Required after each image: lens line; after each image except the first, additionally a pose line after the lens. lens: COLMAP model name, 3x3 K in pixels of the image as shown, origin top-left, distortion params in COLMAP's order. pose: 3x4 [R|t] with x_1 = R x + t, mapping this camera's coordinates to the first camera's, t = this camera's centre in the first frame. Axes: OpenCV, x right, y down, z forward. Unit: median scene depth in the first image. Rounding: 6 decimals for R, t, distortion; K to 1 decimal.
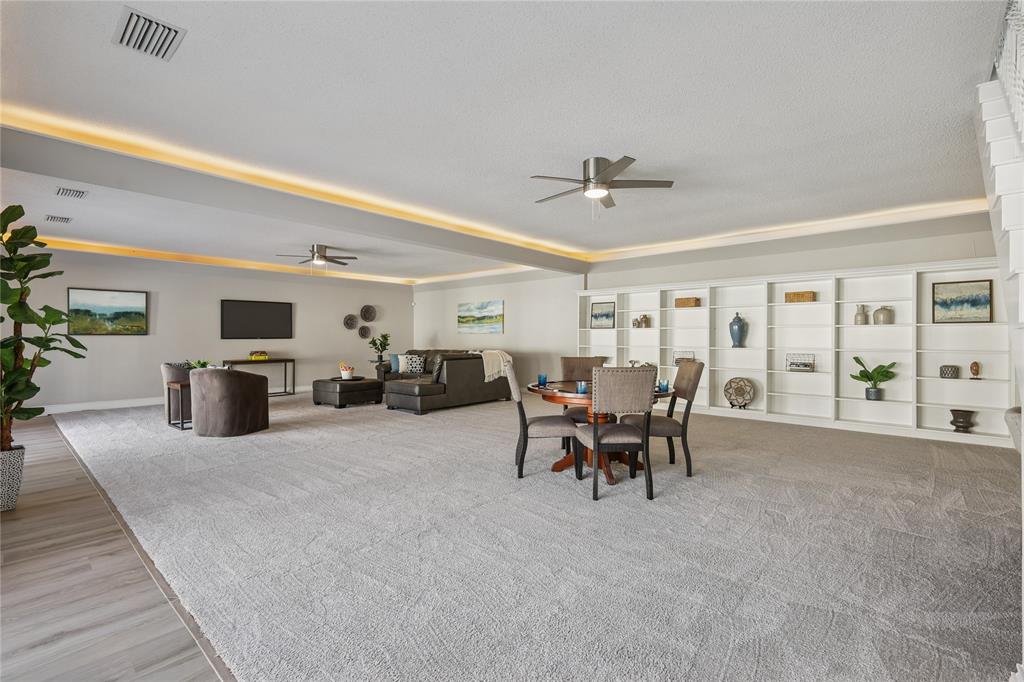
lens RADIAL K [[463.2, 0, 511.3], [0, 463.2, 339.1], [0, 0, 1]] dist [0.000372, 0.000000]
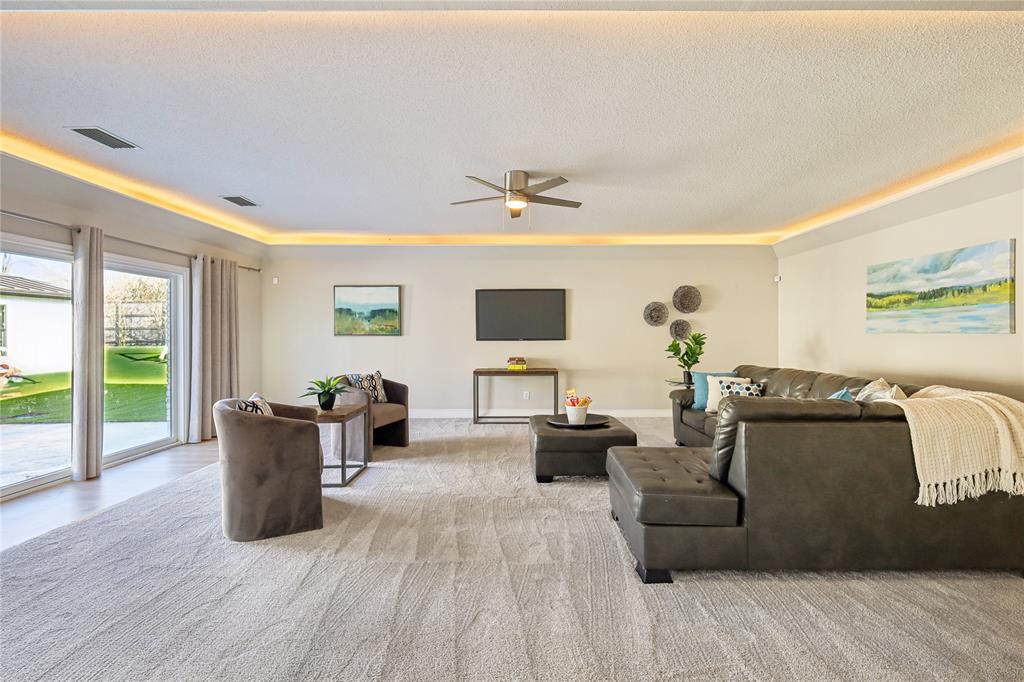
lens RADIAL K [[448.2, 0, 528.5], [0, 448.2, 330.7], [0, 0, 1]] dist [0.000256, -0.000359]
pose [[0.662187, -0.003643, -0.749330, -0.006870], [-0.003636, 0.999961, -0.008075, -0.010334], [0.749330, 0.008071, 0.662148, 0.546035]]
